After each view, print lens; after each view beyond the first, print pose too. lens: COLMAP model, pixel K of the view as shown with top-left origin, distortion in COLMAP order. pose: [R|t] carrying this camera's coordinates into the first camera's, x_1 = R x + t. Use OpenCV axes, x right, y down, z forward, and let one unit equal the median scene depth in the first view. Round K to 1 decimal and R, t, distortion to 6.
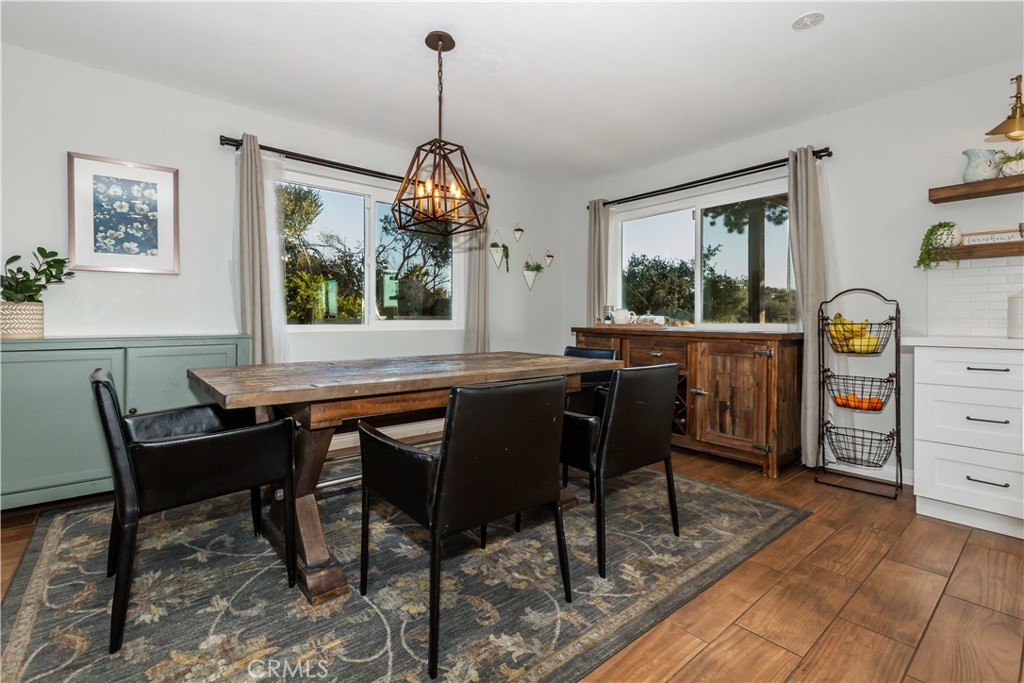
lens RADIAL K [[476.8, 0, 509.1], [0, 476.8, 326.2], [0, 0, 1]] dist [0.001766, 0.000056]
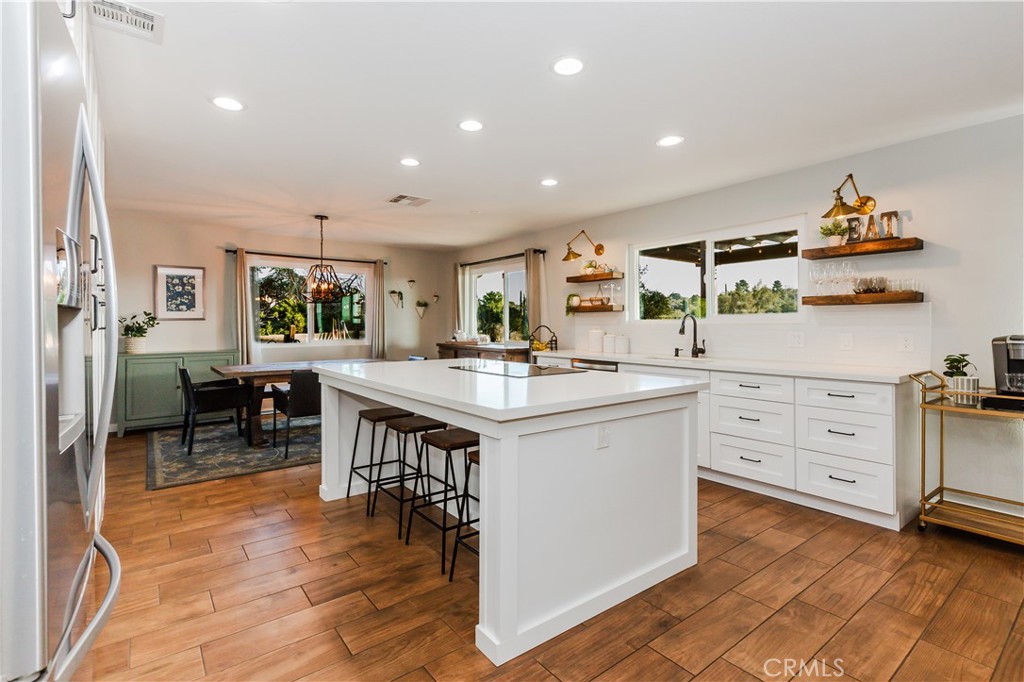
lens RADIAL K [[496.0, 0, 513.3], [0, 496.0, 329.9], [0, 0, 1]] dist [0.000869, -0.000138]
pose [[0.999277, -0.003423, -0.037875, 0.721460], [0.003409, 0.999994, -0.000451, -0.064957], [0.037876, 0.000321, 0.999282, -1.097766]]
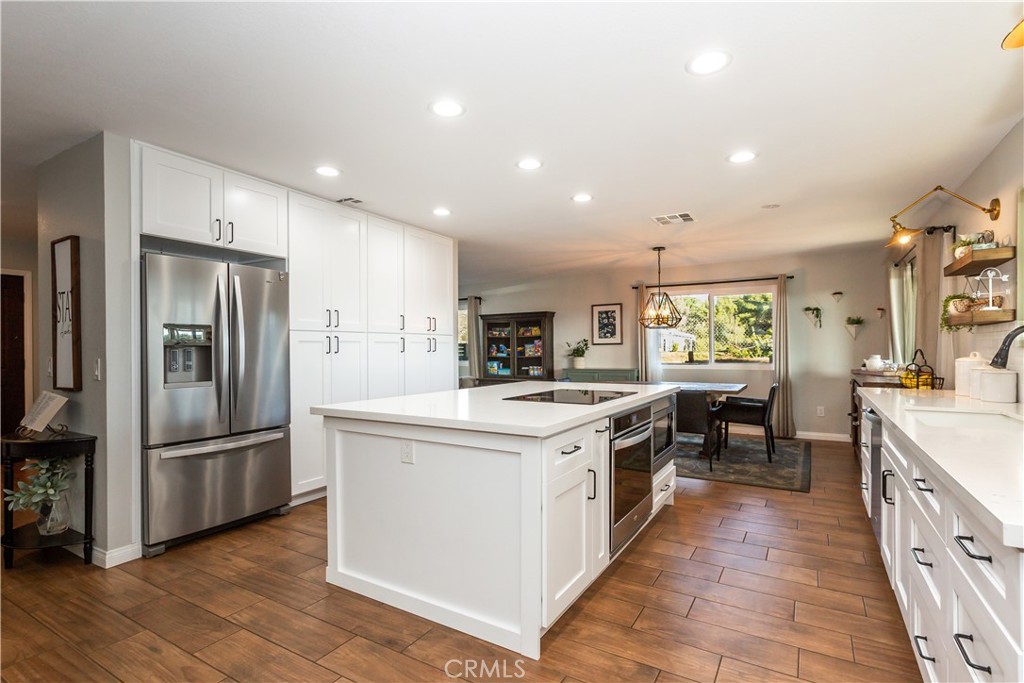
lens RADIAL K [[488.4, 0, 510.8], [0, 488.4, 353.8], [0, 0, 1]] dist [0.002219, 0.000183]
pose [[0.329391, 0.005690, -0.944177, 1.659851], [-0.005606, 0.999976, 0.004071, -0.069931], [0.944177, 0.003952, 0.329415, -0.438266]]
